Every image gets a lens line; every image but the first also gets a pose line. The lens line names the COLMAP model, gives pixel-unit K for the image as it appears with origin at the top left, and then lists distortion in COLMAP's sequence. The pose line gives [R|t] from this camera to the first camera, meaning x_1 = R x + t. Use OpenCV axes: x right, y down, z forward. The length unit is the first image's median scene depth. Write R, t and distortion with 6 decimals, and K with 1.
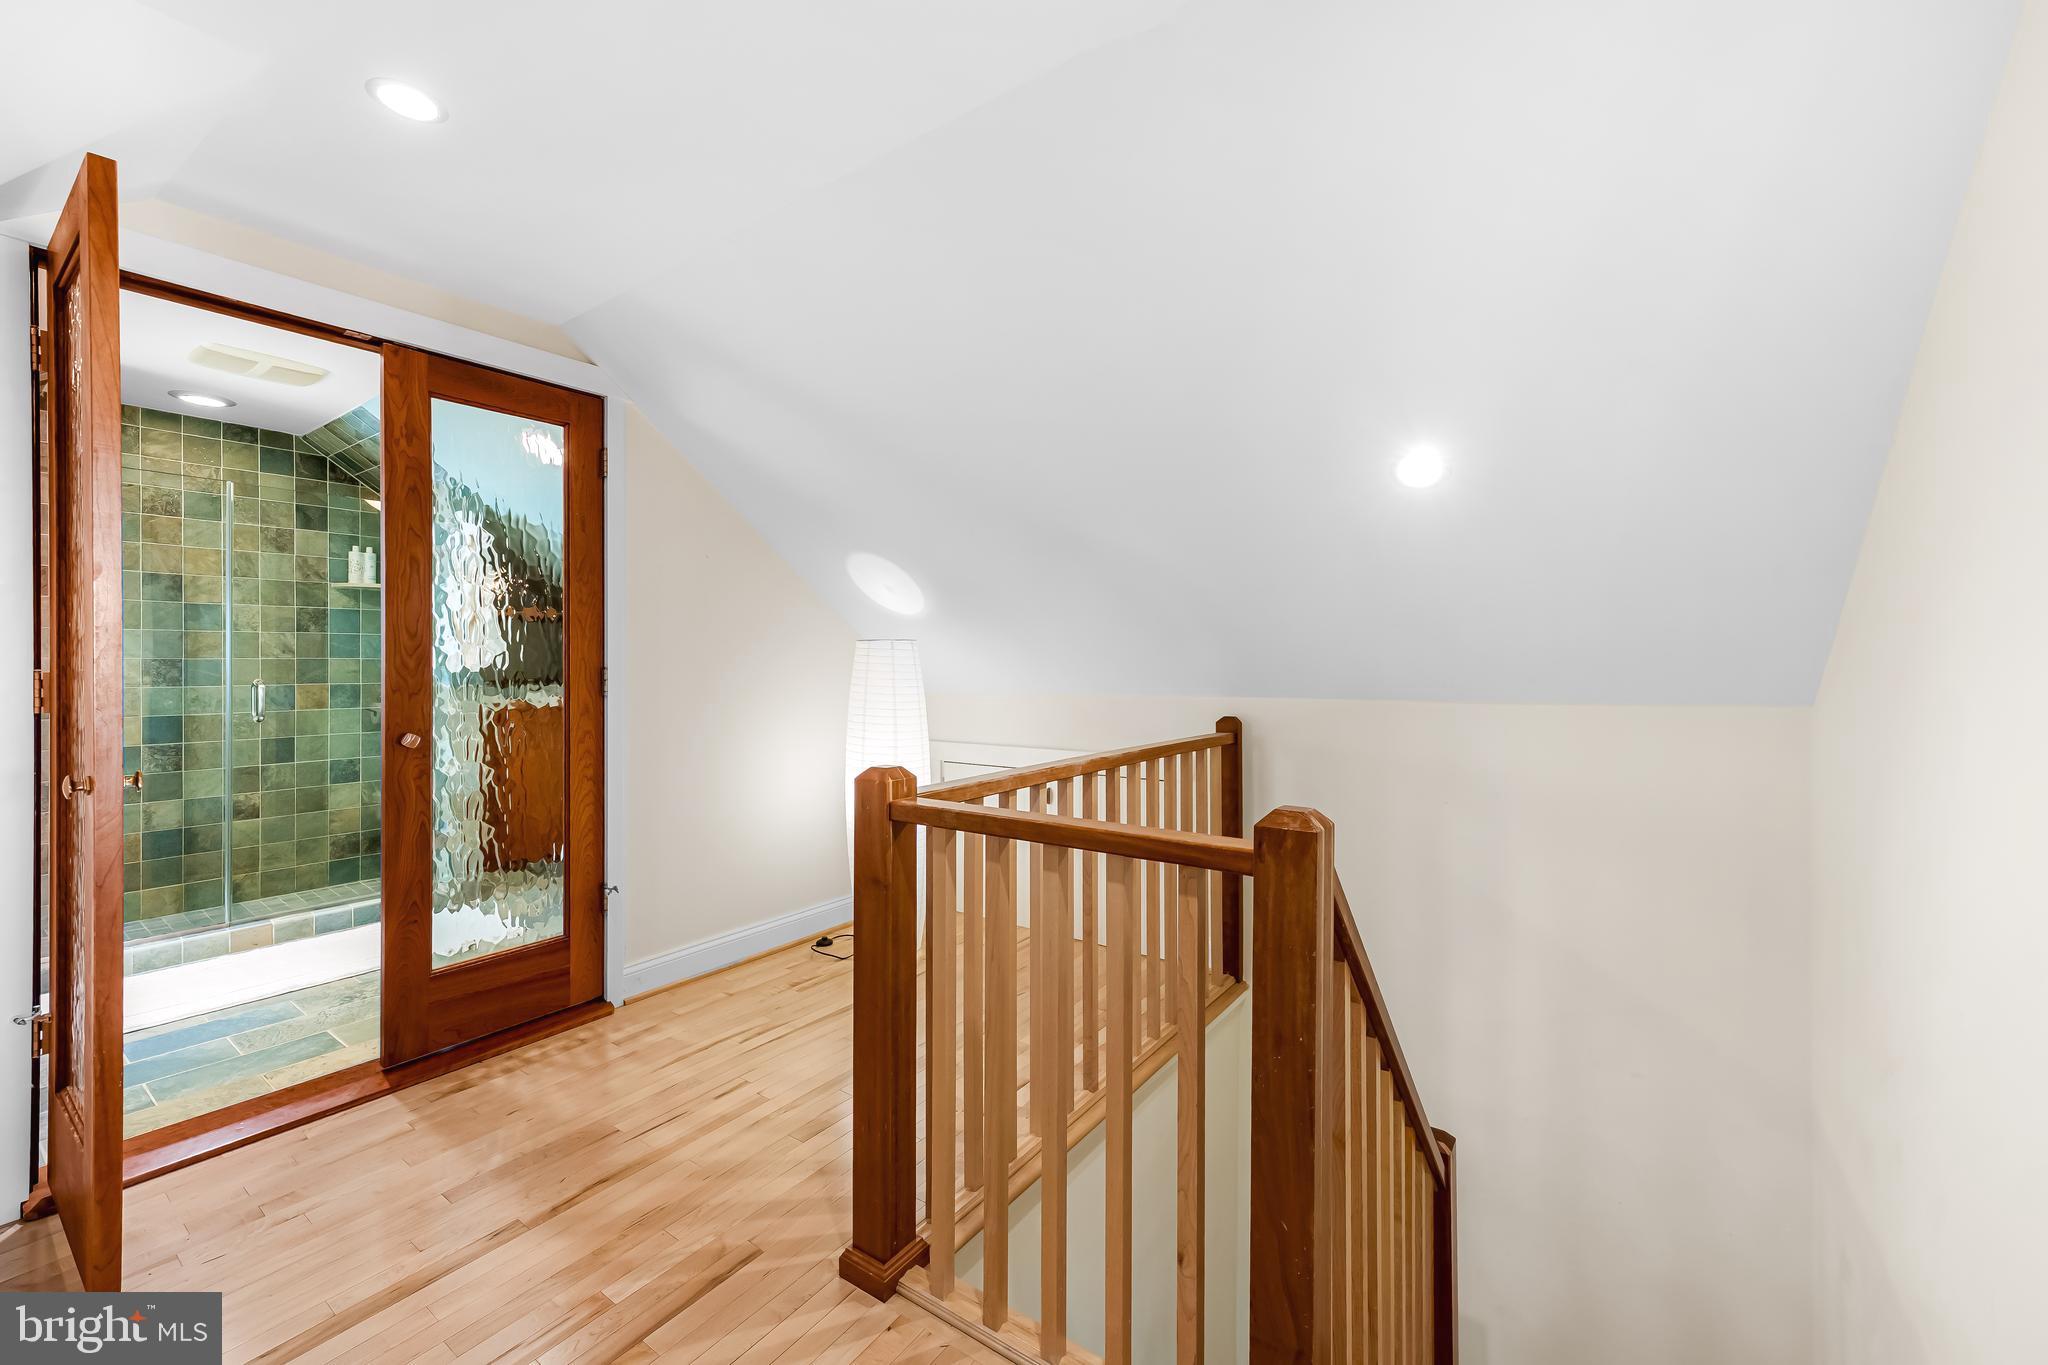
lens RADIAL K [[818.5, 0, 1027.6], [0, 818.5, 671.2], [0, 0, 1]] dist [0.006020, 0.000768]
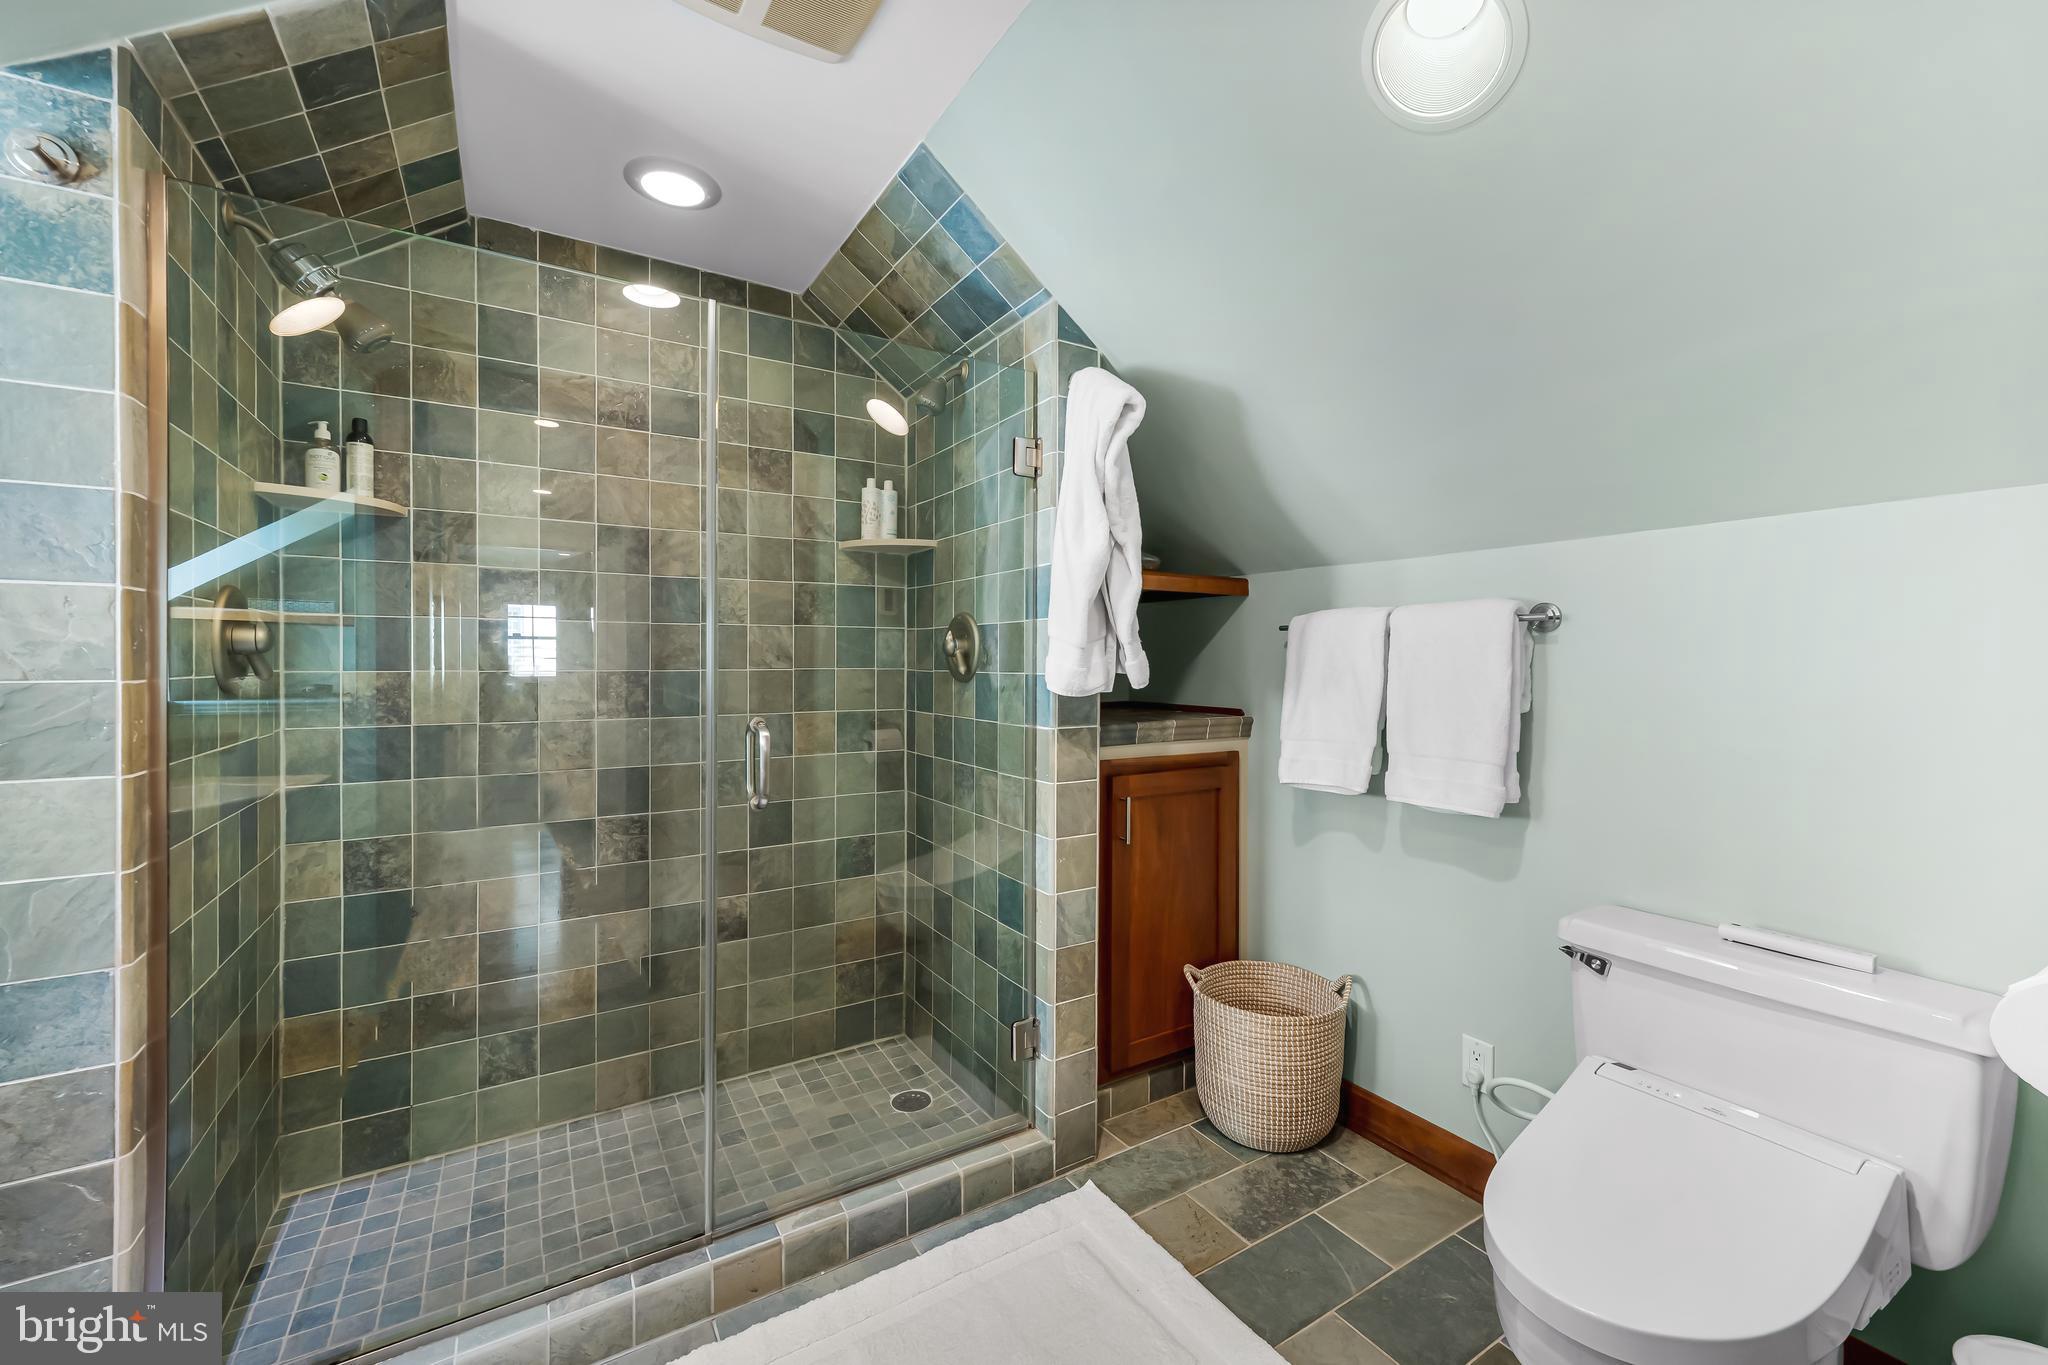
lens RADIAL K [[818.5, 0, 1019.9], [0, 818.5, 670.4], [0, 0, 1]] dist [0.006020, 0.000768]
pose [[0.919933, 0.000735, -0.392075, -0.524791], [-0.000401, 0.999999, 0.000934, -0.015403], [0.392075, -0.000702, 0.919933, 0.537280]]
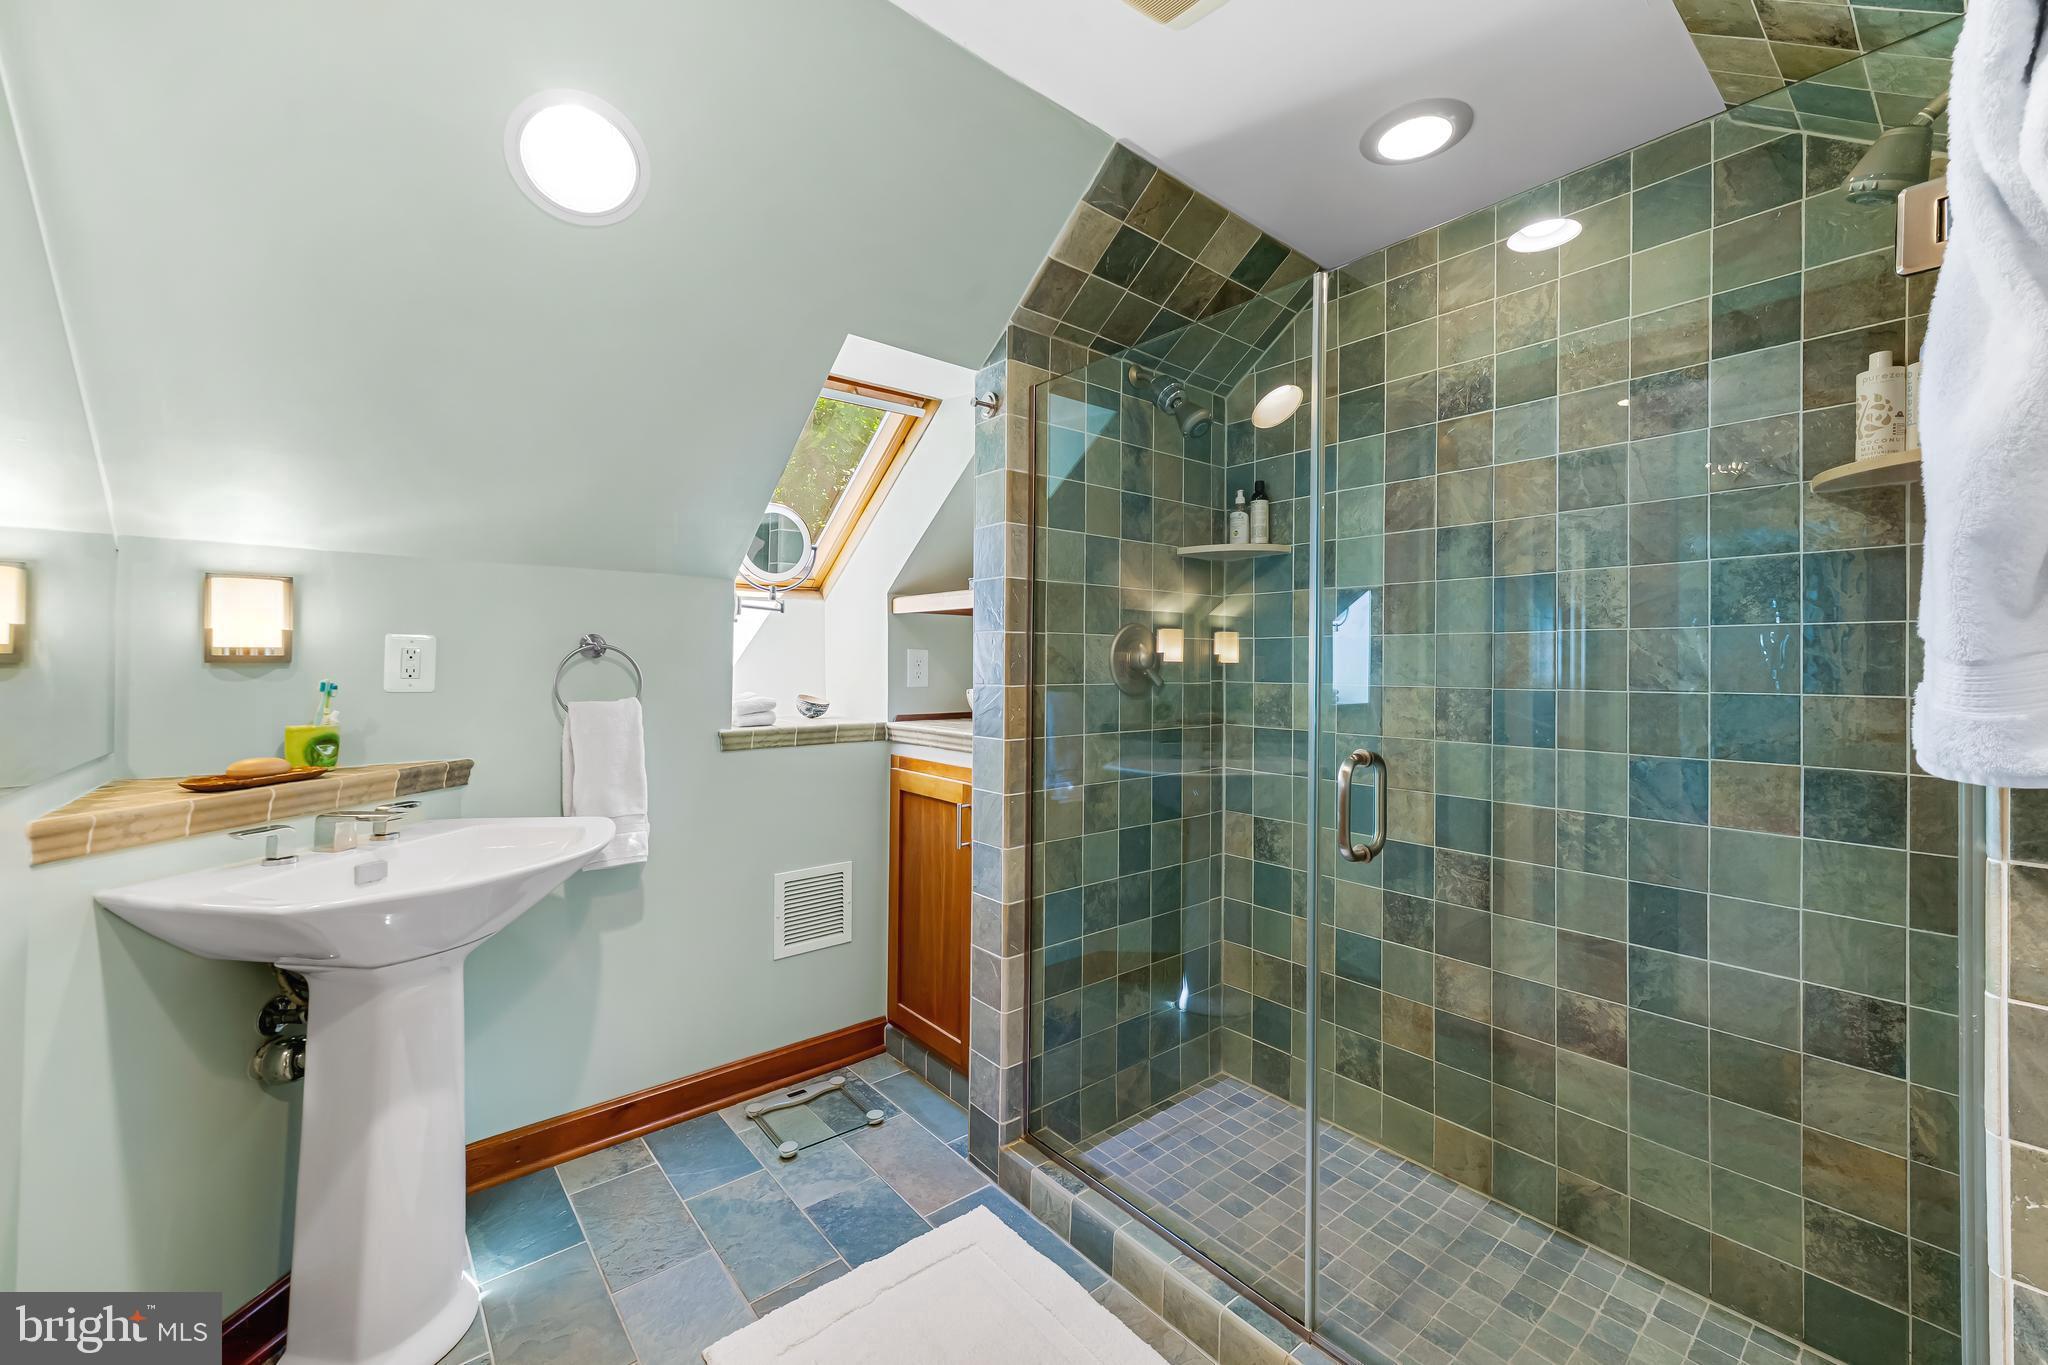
lens RADIAL K [[818.5, 0, 1021.2], [0, 818.5, 663.4], [0, 0, 1]] dist [0.006020, 0.000768]
pose [[-0.256186, -0.008101, -0.966593, -0.445744], [-0.016711, 0.999853, -0.003950, -0.023022], [0.966483, 0.015141, -0.256284, 0.812417]]
